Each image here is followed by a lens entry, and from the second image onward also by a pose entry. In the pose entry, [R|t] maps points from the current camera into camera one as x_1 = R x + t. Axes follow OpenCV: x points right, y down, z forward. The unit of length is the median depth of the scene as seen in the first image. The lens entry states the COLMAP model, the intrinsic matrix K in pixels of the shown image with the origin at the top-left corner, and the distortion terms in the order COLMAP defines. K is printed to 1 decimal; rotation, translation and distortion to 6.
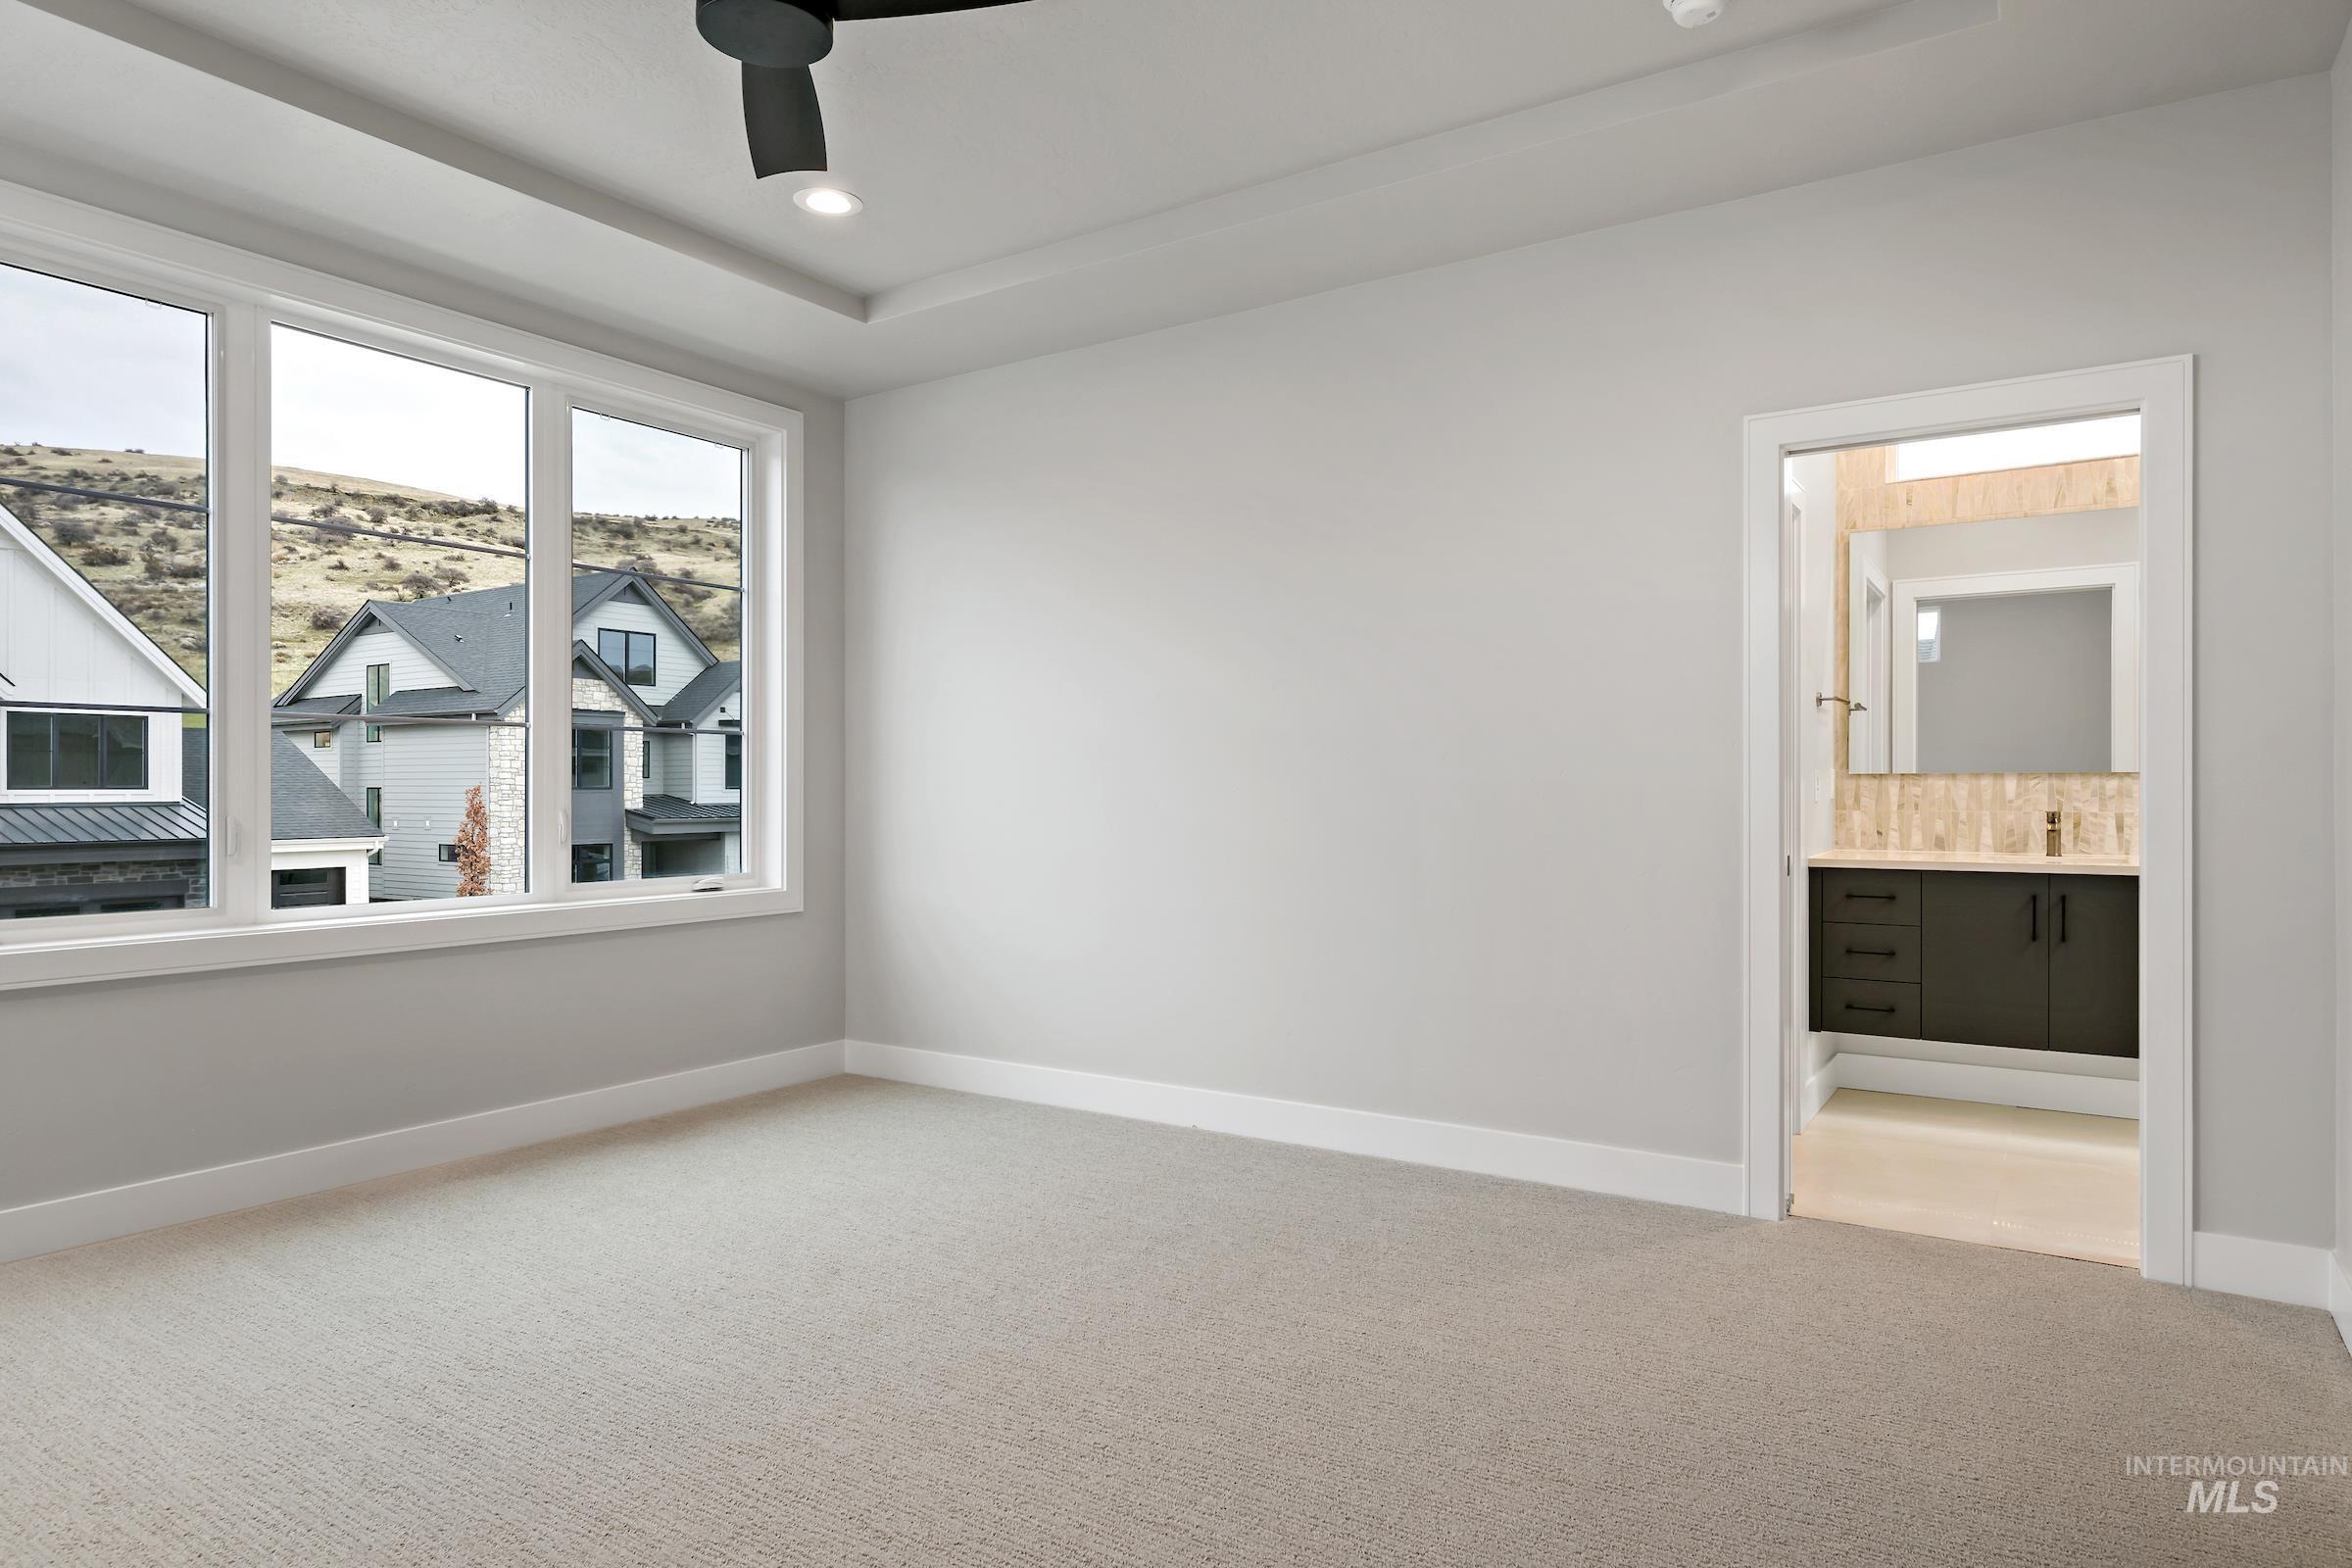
lens RADIAL K [[1391.6, 0, 1199.7], [0, 1391.6, 788.5], [0, 0, 1]] dist [-0.000015, -0.001692]
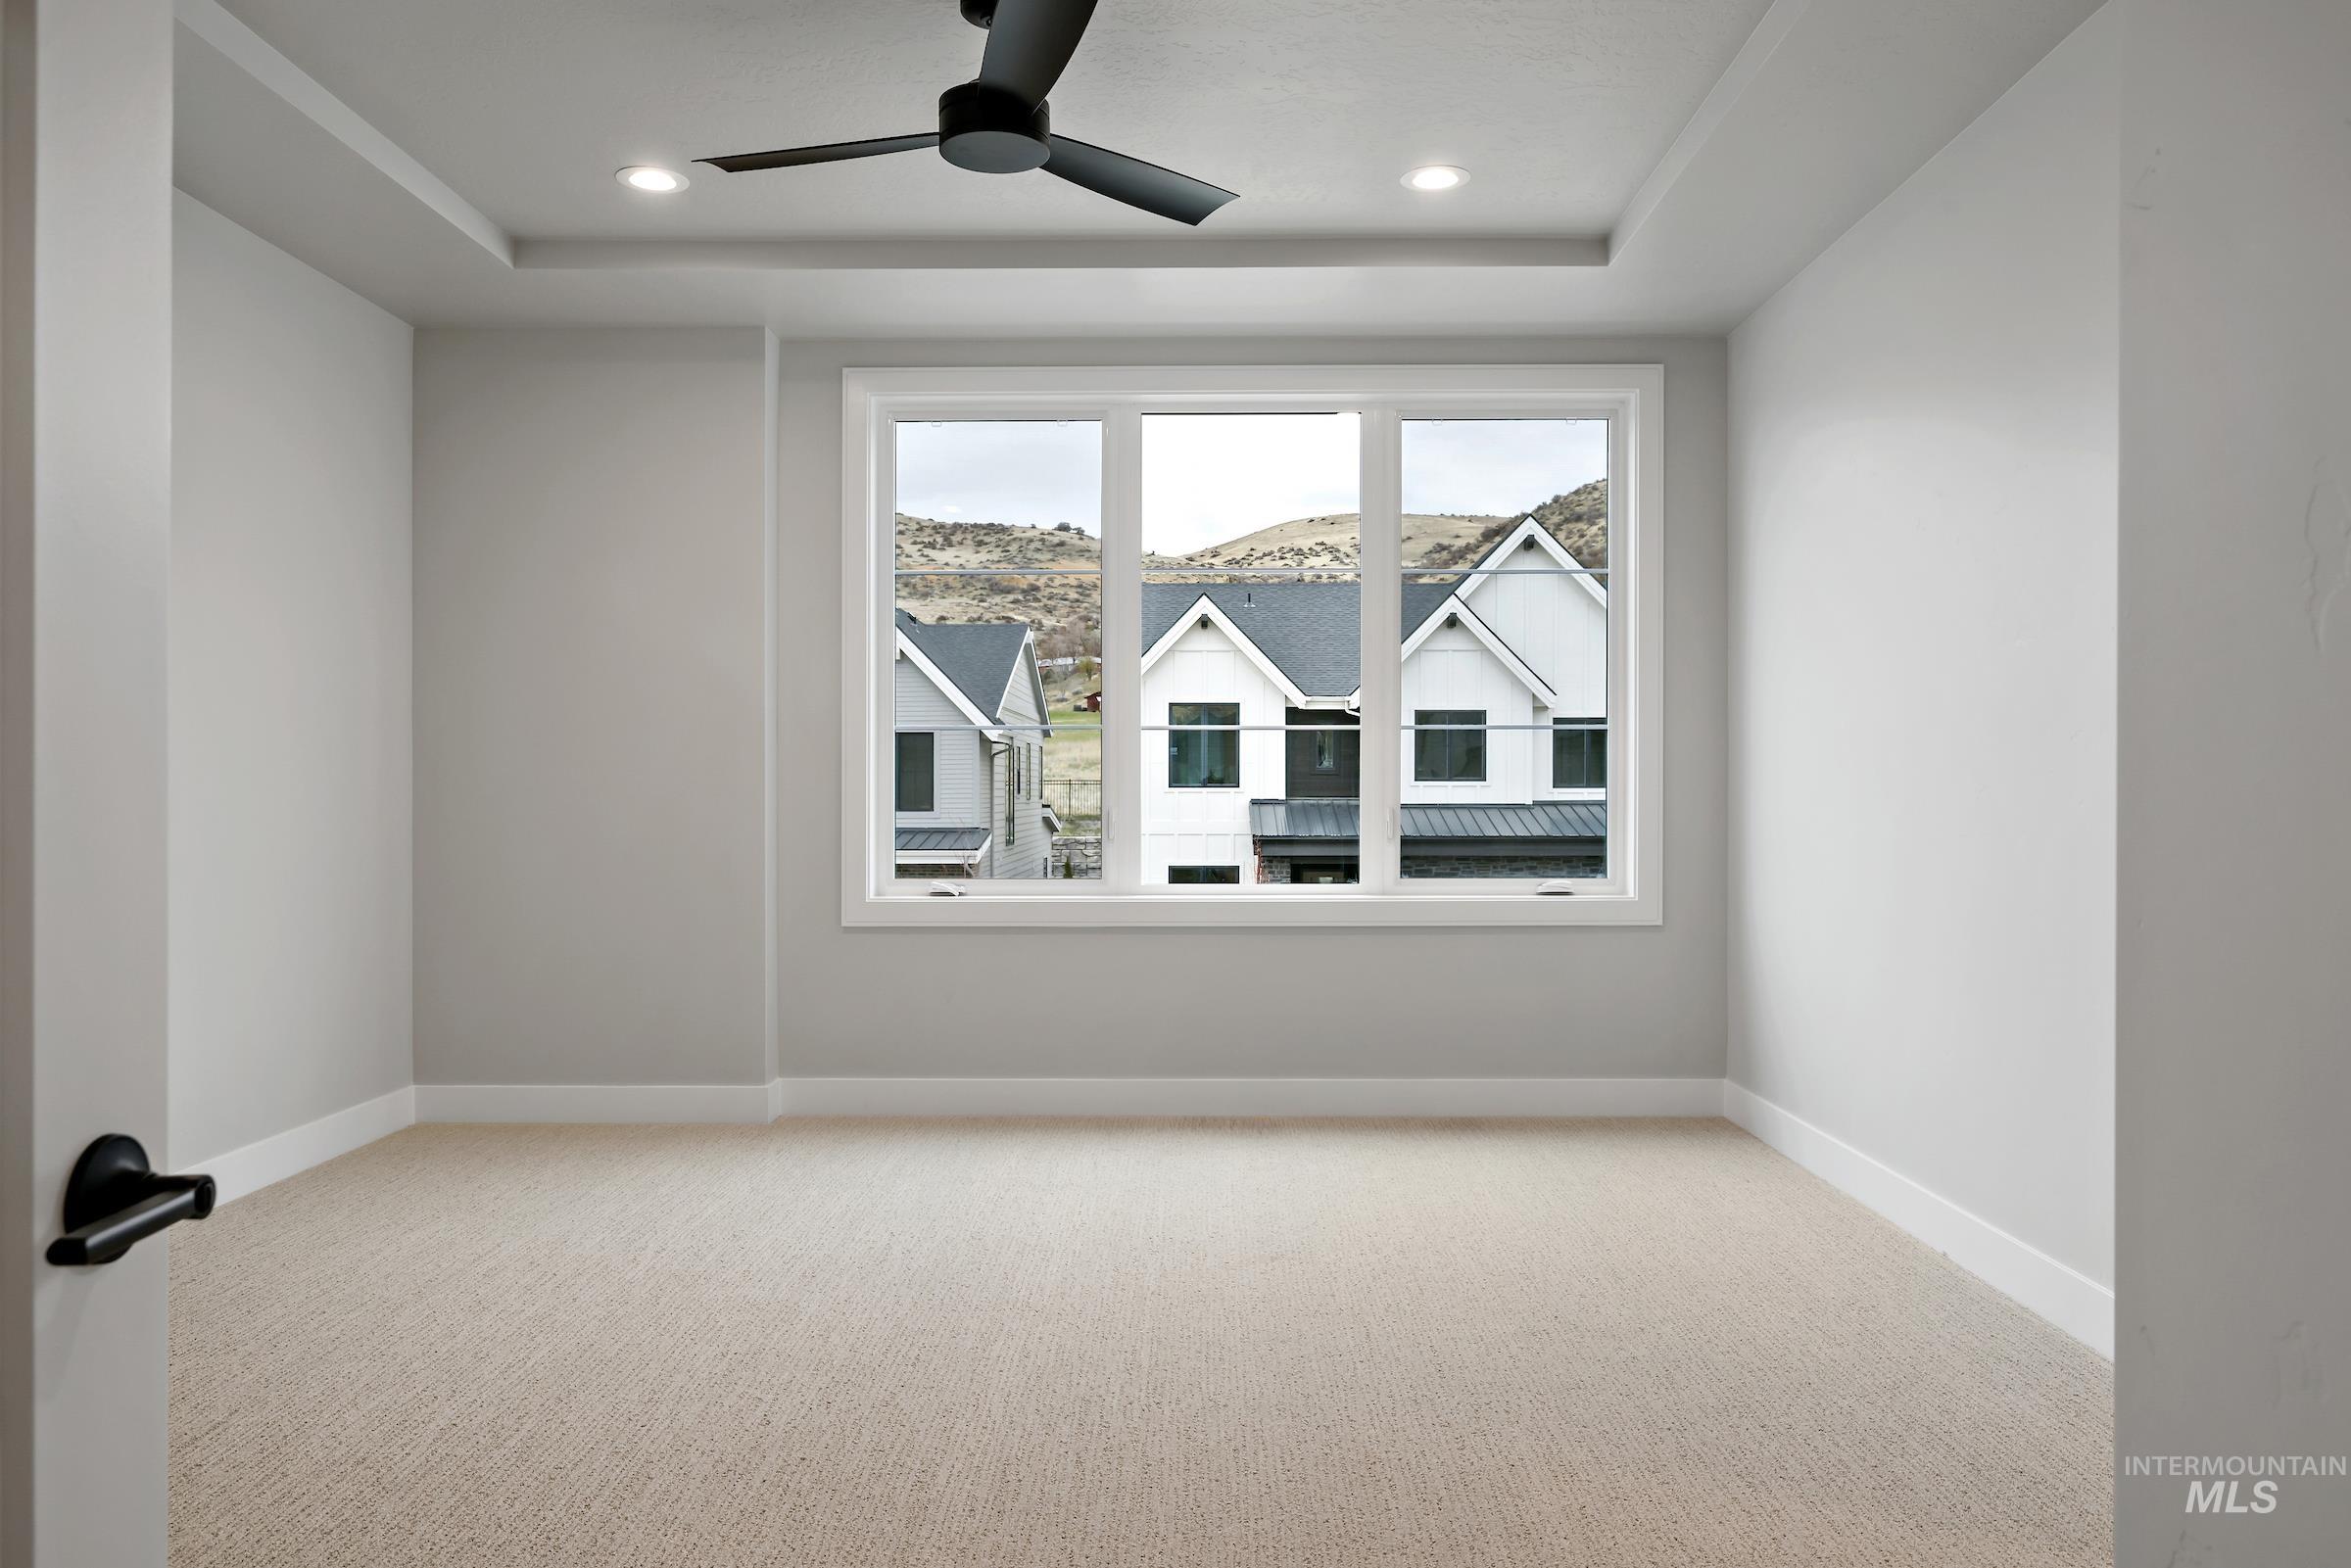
lens RADIAL K [[1677.8, 0, 1193.5], [0, 1677.8, 791.6], [0, 0, 1]] dist [0.000326, -0.004616]
pose [[0.537603, 0.001419, -0.843197, 0.464380], [0.001283, 0.999996, 0.002501, 0.000054], [0.843197, -0.002427, 0.537599, 0.171972]]
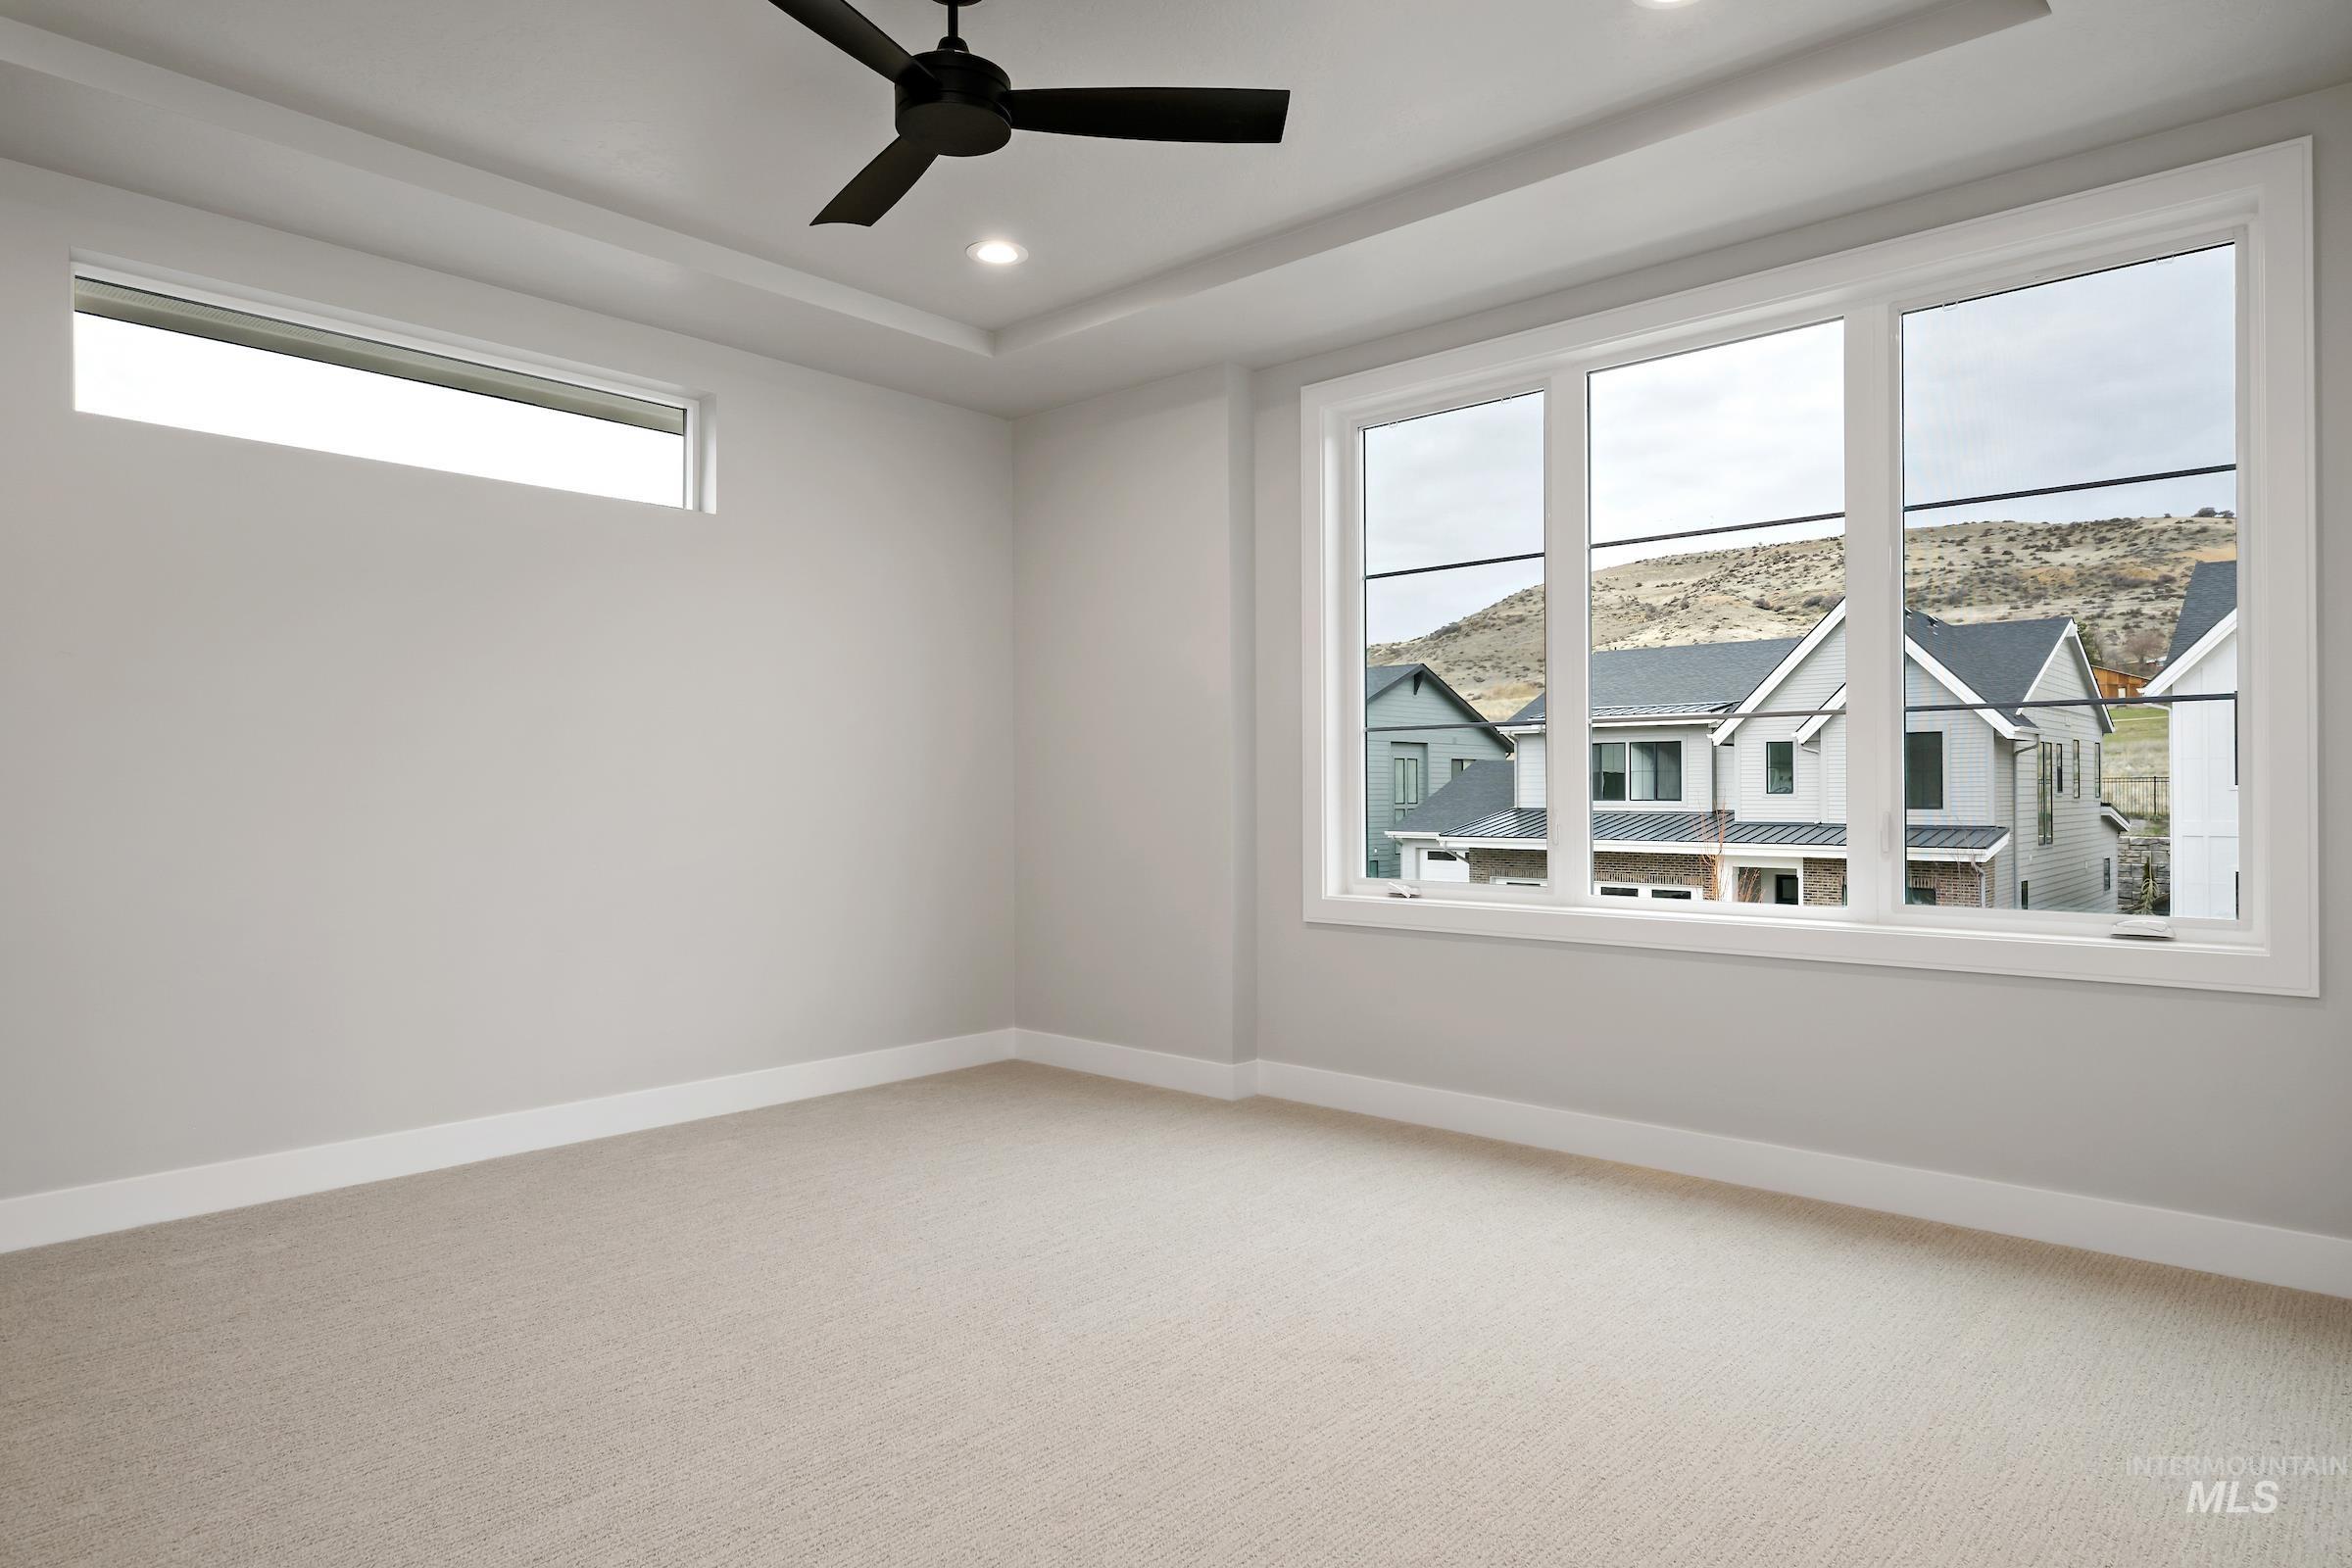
lens RADIAL K [[1391.6, 0, 1182.8], [0, 1391.6, 776.4], [0, 0, 1]] dist [-0.000015, -0.001692]
pose [[-0.169014, -0.008457, -0.985577, 0.367135], [0.004305, 0.999947, -0.009319, 0.000390], [0.985604, -0.005818, -0.168968, 0.641660]]
